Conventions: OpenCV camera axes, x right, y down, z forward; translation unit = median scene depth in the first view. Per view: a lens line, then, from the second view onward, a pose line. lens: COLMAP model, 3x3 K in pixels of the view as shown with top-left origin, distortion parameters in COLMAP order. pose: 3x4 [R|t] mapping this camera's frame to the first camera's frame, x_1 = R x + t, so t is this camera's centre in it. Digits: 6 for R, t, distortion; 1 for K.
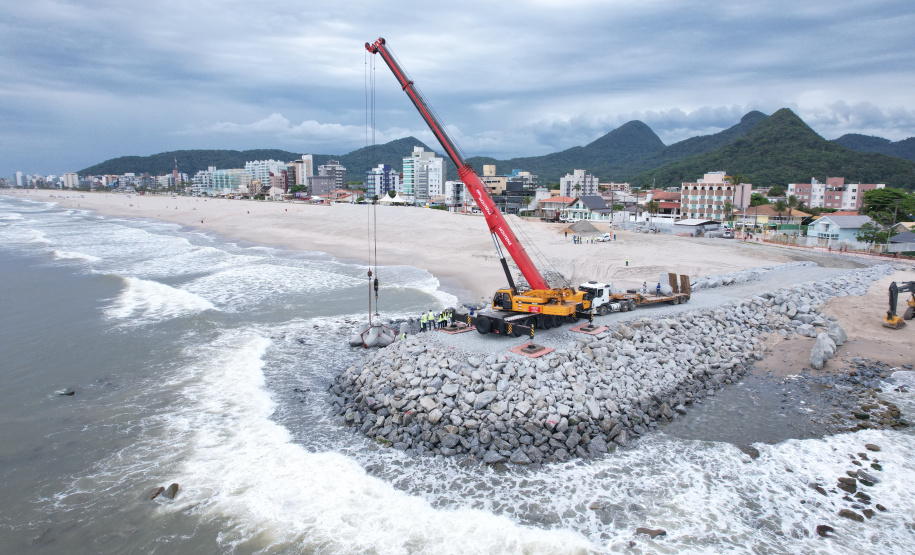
lens RADIAL K [[582.6, 0, 460.6], [0, 582.6, 279.7], [0, 0, 1]] dist [-0.078567, 0.068716]
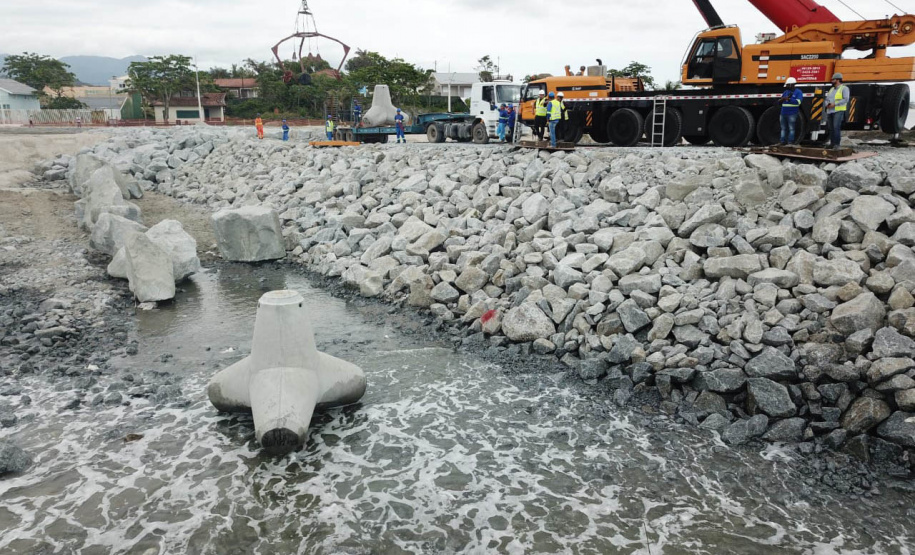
lens RADIAL K [[695.0, 0, 452.7], [0, 695.0, 288.5], [0, 0, 1]] dist [0.013579, 0.002035]
pose [[0.023481, -0.251916, 0.967464, -0.058960], [0.166240, 0.955242, 0.244698, 0.004251], [-0.985806, 0.155086, 0.064308, 0.173011]]
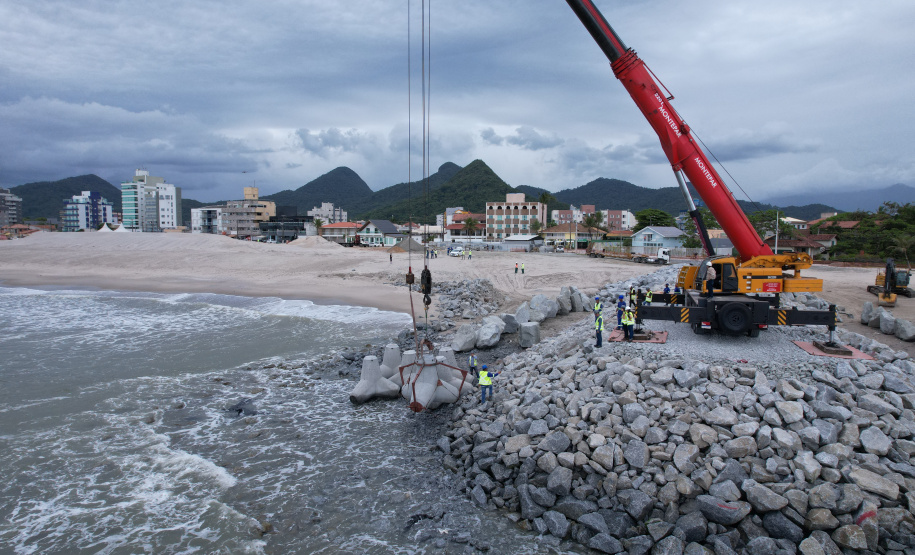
lens RADIAL K [[582.6, 0, 460.6], [0, 582.6, 279.7], [0, 0, 1]] dist [-0.078567, 0.068716]
pose [[0.882432, -0.038961, 0.468824, -0.060722], [0.074833, 0.995501, -0.058123, 0.007517], [-0.464450, 0.086373, 0.881377, 0.088027]]
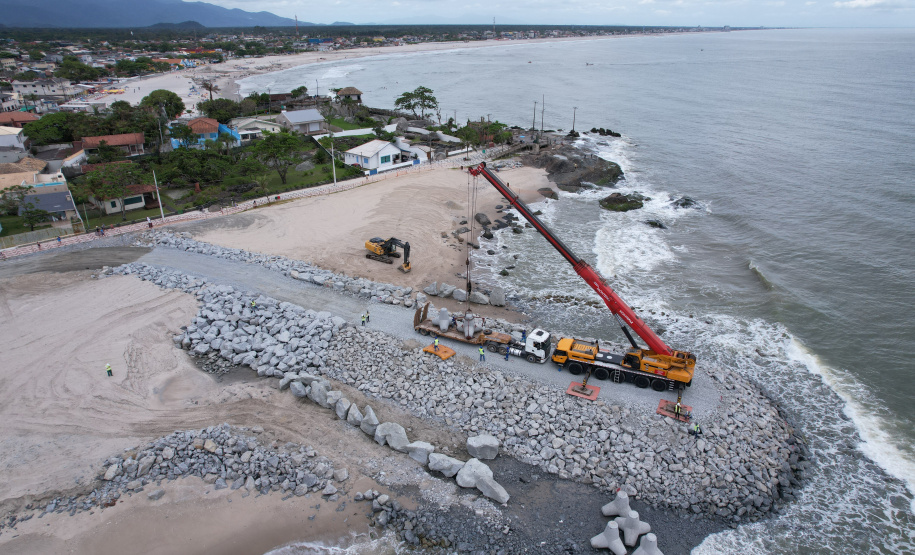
lens RADIAL K [[582.6, 0, 460.6], [0, 582.6, 279.7], [0, 0, 1]] dist [-0.078567, 0.068716]
pose [[-0.381238, -0.378756, 0.843327, -0.100658], [0.148214, 0.875380, 0.460154, -0.102023], [-0.912519, 0.300421, -0.277591, 0.235321]]
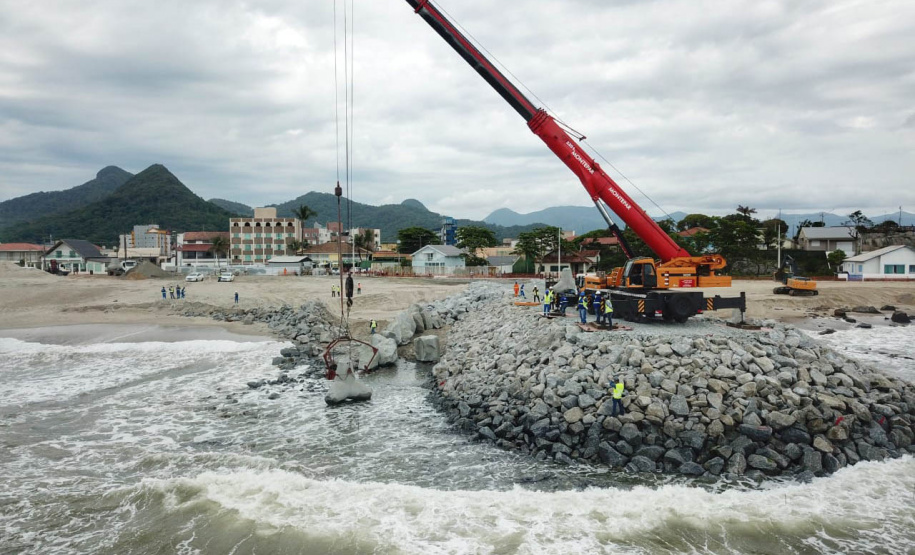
lens RADIAL K [[695.0, 0, 452.7], [0, 695.0, 288.5], [0, 0, 1]] dist [0.013579, 0.002035]
pose [[0.602363, -0.047755, 0.796792, -0.105041], [0.139304, 0.989179, -0.046027, 0.008104], [-0.785973, 0.138721, 0.602498, 0.098867]]
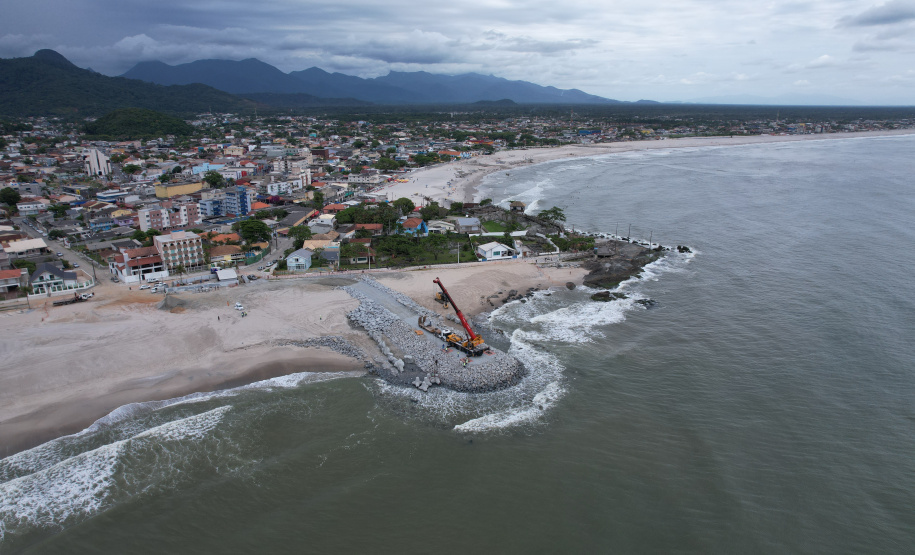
lens RADIAL K [[582.6, 0, 460.6], [0, 582.6, 279.7], [0, 0, 1]] dist [-0.078567, 0.068716]
pose [[0.098698, -0.298636, 0.949250, -0.425090], [0.159309, 0.946346, 0.281158, -0.180433], [-0.982283, 0.123474, 0.140978, 0.078691]]
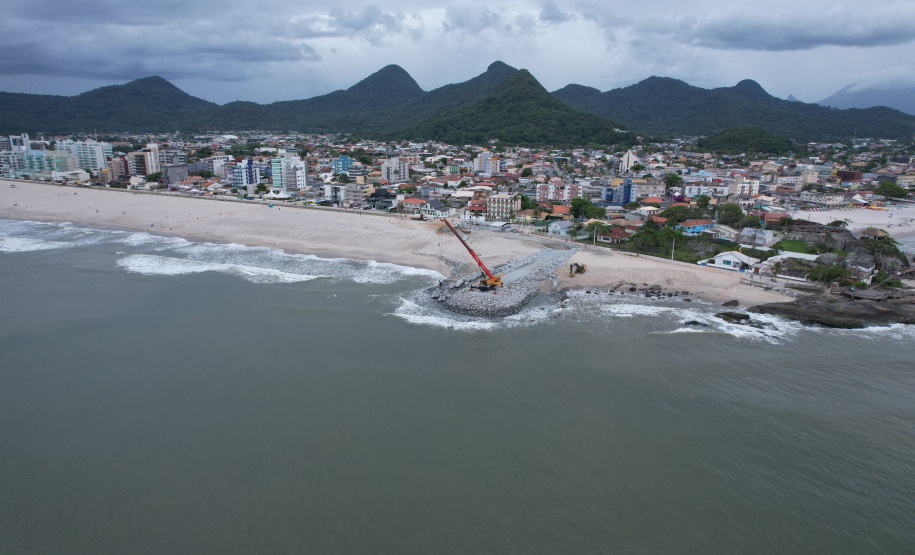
lens RADIAL K [[582.6, 0, 460.6], [0, 582.6, 279.7], [0, 0, 1]] dist [-0.078567, 0.068716]
pose [[0.919249, -0.099833, 0.380807, -0.230615], [0.059717, 0.991479, 0.115775, -0.065507], [-0.389120, -0.083685, 0.917378, -0.376625]]
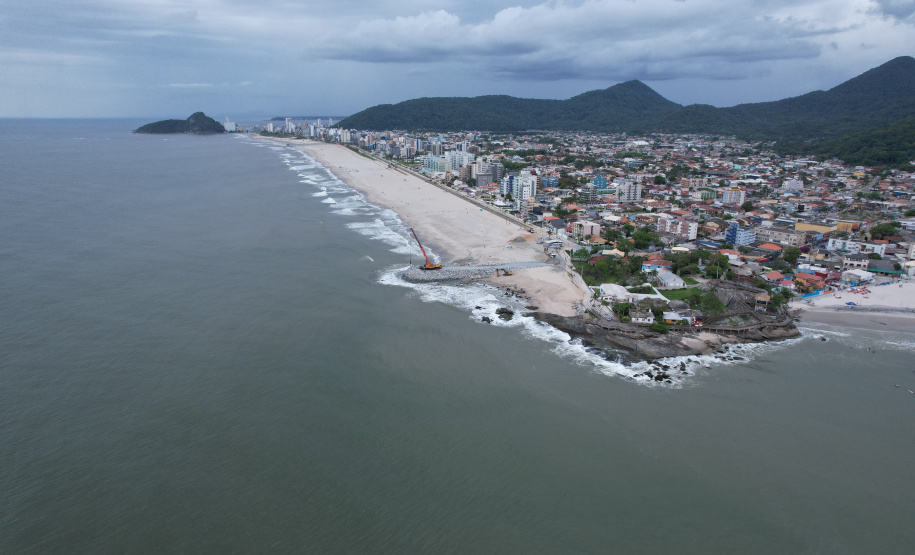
lens RADIAL K [[582.6, 0, 460.6], [0, 582.6, 279.7], [0, 0, 1]] dist [-0.078567, 0.068716]
pose [[0.924311, 0.107854, -0.366082, 0.462925], [-0.065731, 0.989891, 0.125676, -0.107262], [0.375936, -0.092101, 0.922057, -0.818523]]
